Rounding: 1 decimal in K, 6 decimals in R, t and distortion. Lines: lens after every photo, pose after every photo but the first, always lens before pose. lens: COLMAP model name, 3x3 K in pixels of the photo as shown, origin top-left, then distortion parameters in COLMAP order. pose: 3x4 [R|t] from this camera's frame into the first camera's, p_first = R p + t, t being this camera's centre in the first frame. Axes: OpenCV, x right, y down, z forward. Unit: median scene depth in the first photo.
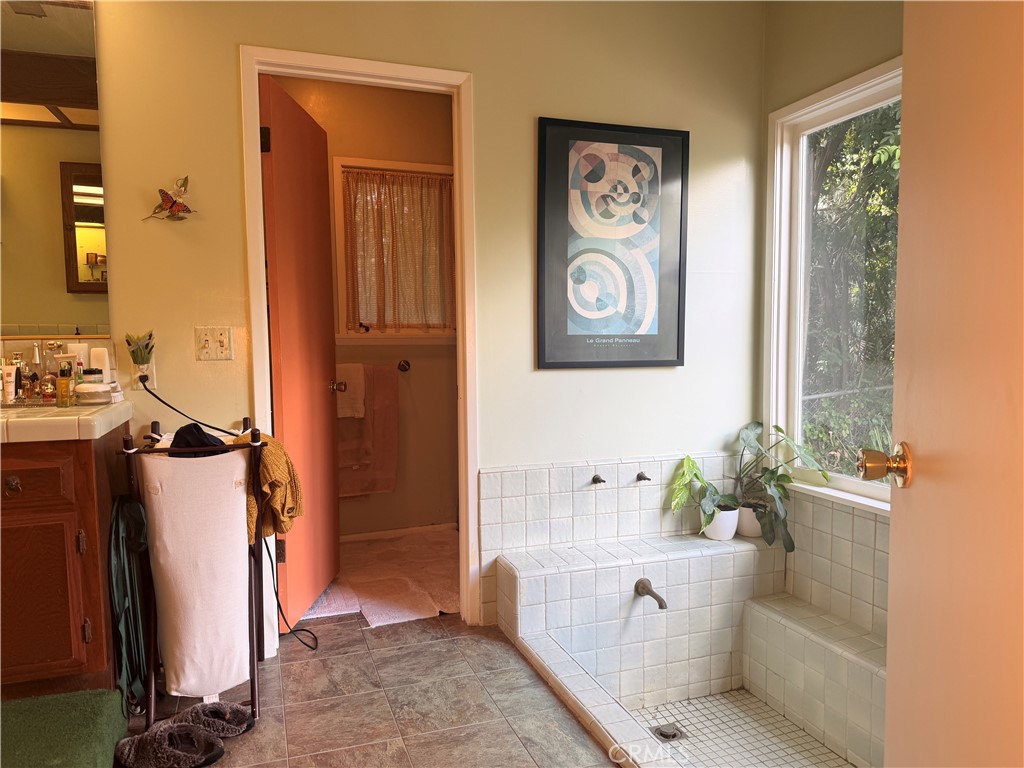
lens RADIAL K [[712.8, 0, 519.0], [0, 712.8, 384.1], [0, 0, 1]] dist [-0.023773, -0.002739]
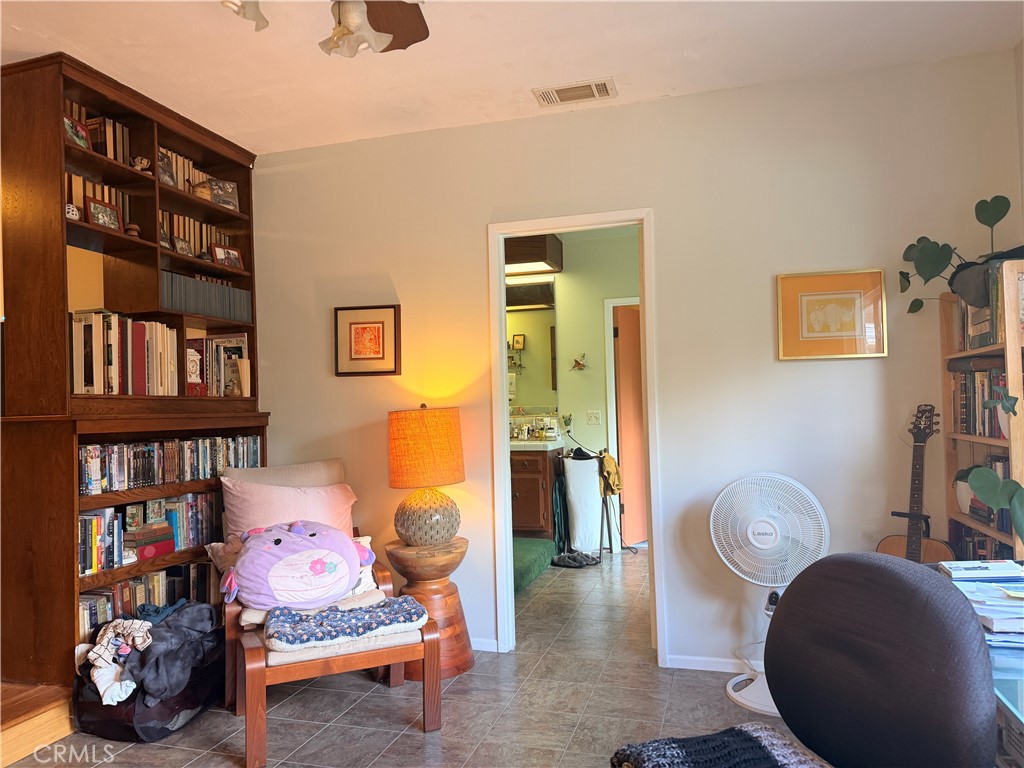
lens RADIAL K [[712.8, 0, 511.8], [0, 712.8, 386.2], [0, 0, 1]] dist [-0.023773, -0.002739]
pose [[0.794956, -0.024517, -0.606171, 0.982274], [-0.022631, 0.997289, -0.070014, 0.015420], [0.606245, 0.069376, 0.792246, -1.330913]]
